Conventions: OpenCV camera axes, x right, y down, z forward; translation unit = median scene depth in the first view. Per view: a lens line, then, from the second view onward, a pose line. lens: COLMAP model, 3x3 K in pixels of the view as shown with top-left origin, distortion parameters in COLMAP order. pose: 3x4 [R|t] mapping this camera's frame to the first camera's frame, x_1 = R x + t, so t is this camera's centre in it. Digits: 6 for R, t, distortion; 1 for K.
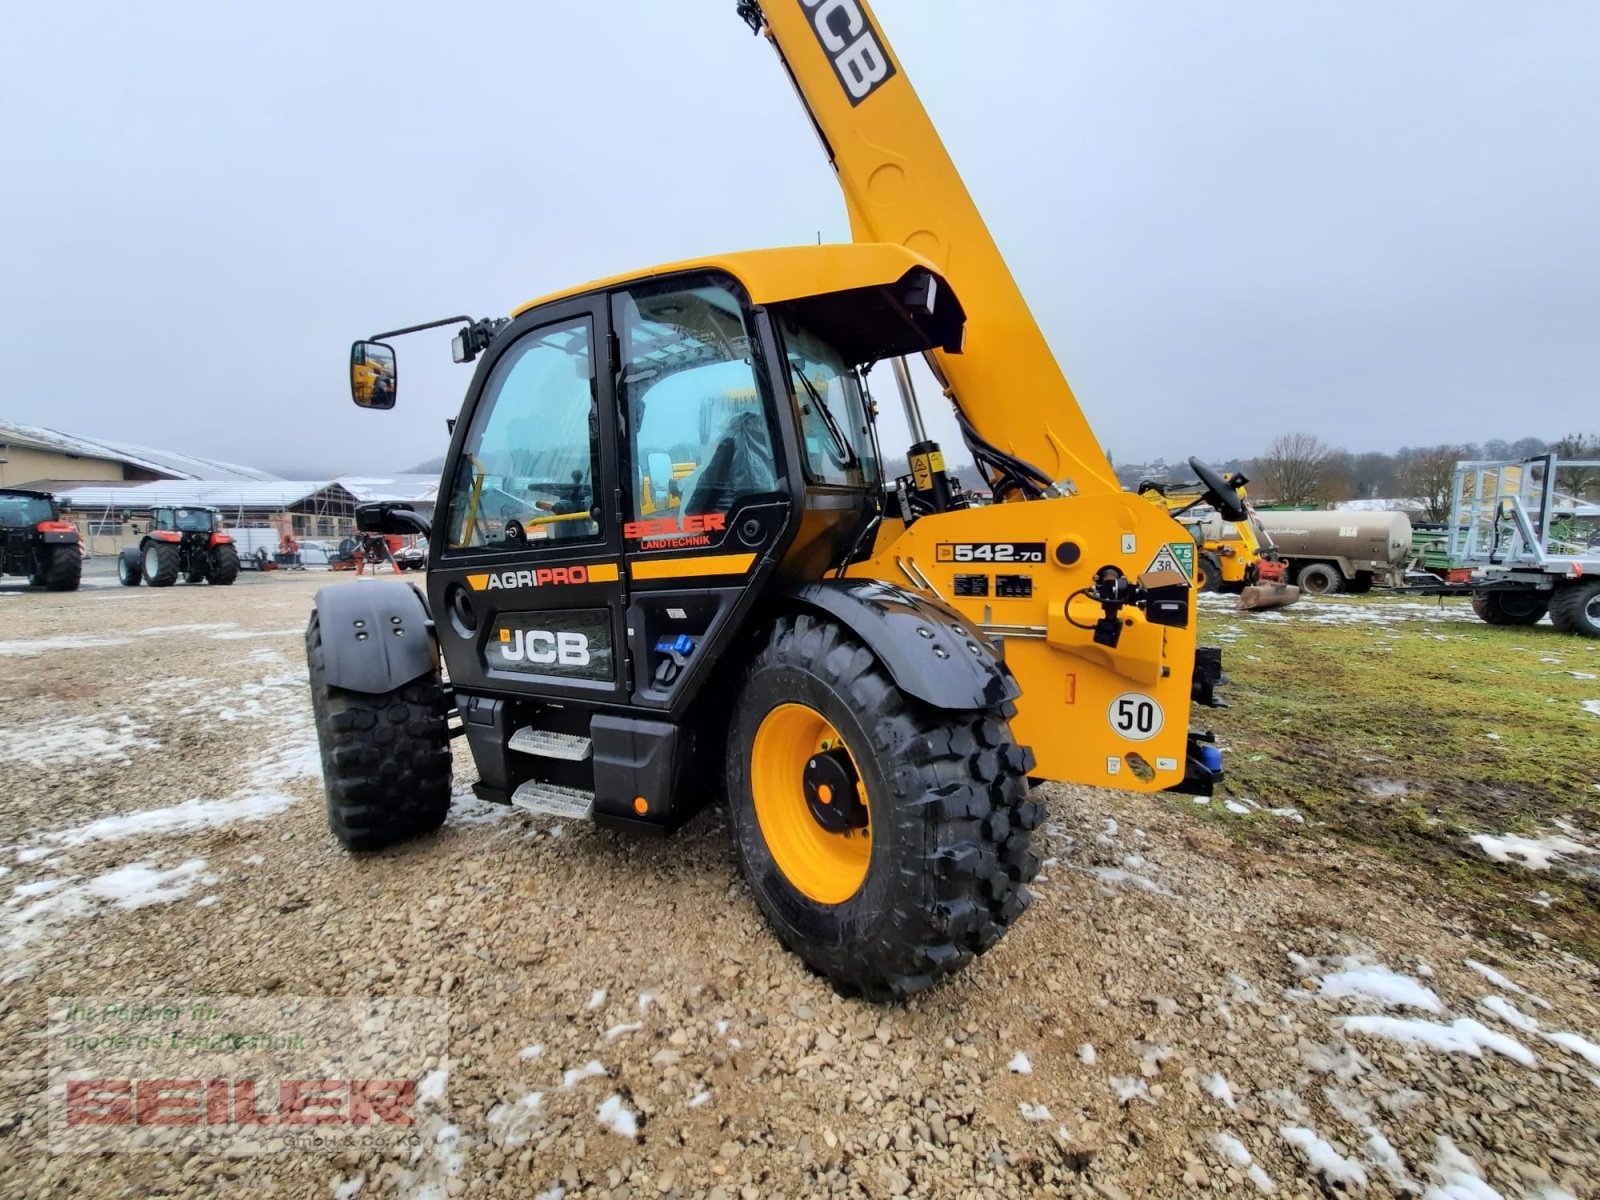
lens RADIAL K [[632.5, 0, 795.8], [0, 632.5, 583.0], [0, 0, 1]] dist [-0.014960, -0.000457]
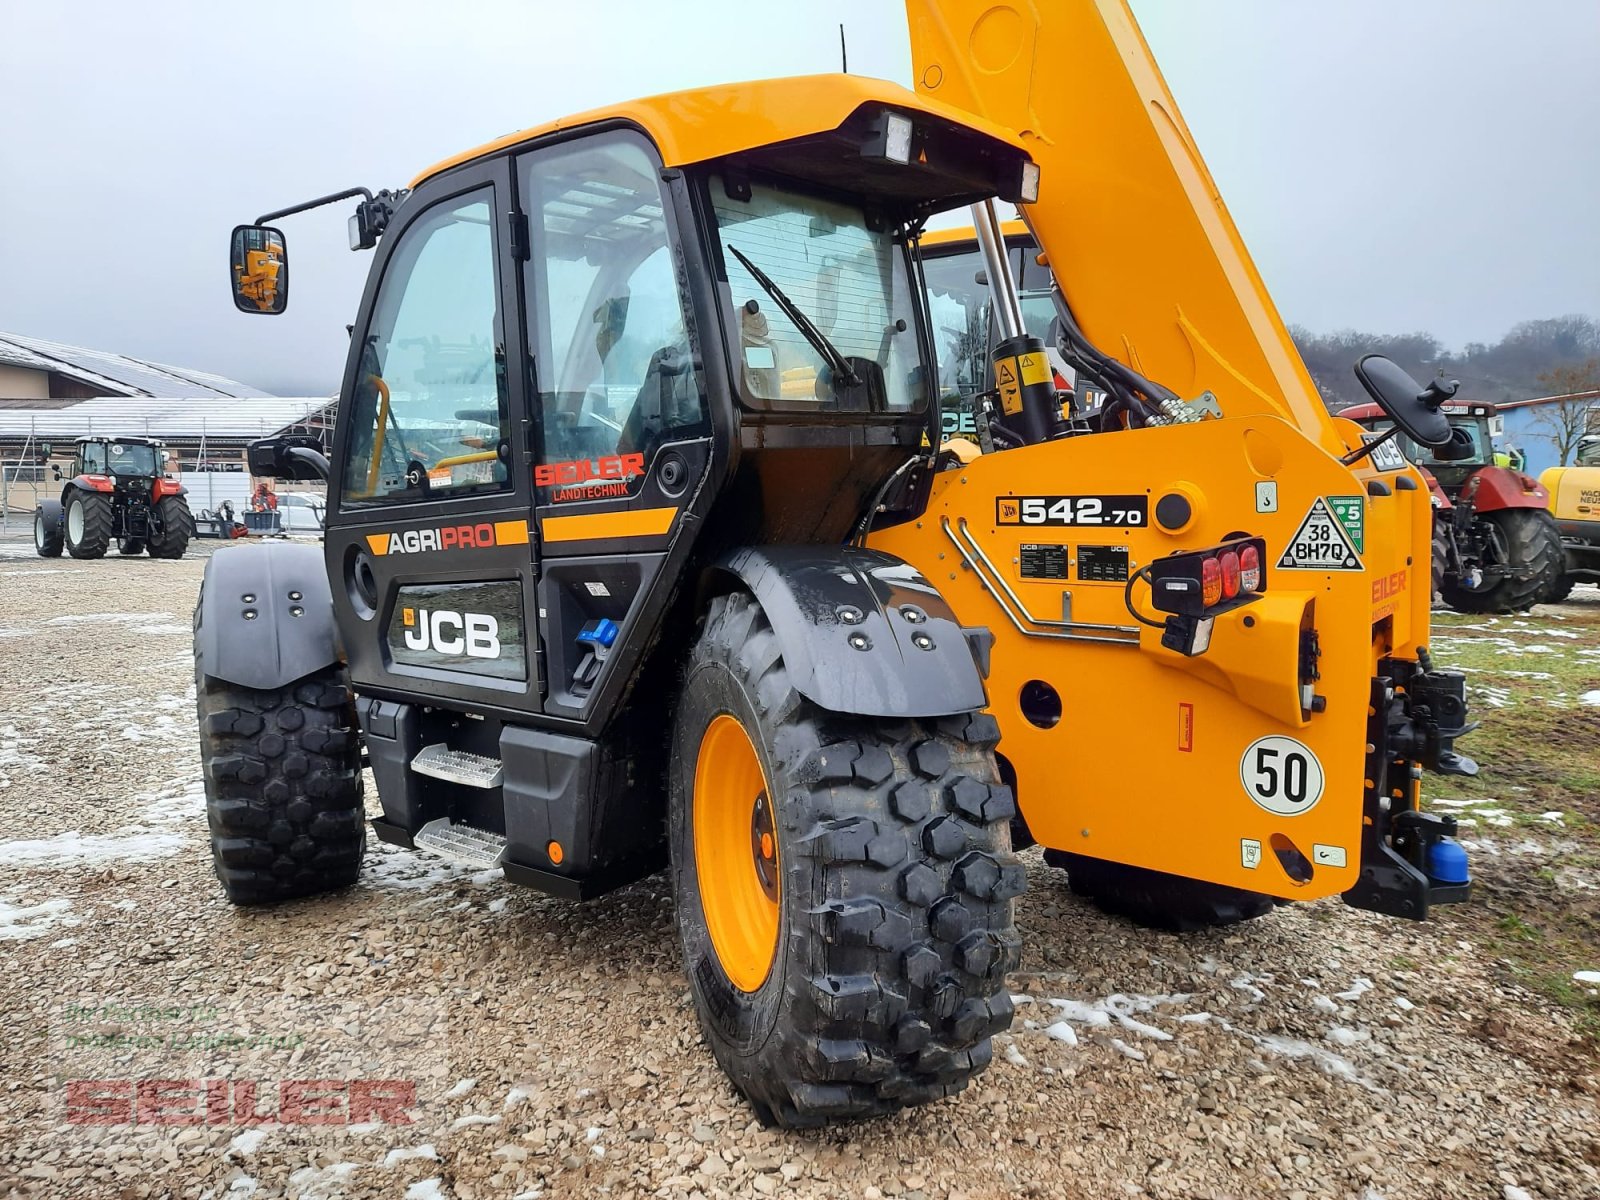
lens RADIAL K [[1166.6, 0, 809.3], [0, 1166.6, 584.3], [0, 0, 1]] dist [0.052605, -0.045214]
pose [[0.967373, 0.024701, -0.252150, 0.352671], [-0.022991, 0.999688, 0.009726, 0.021291], [0.252312, -0.003612, 0.967639, -0.224421]]
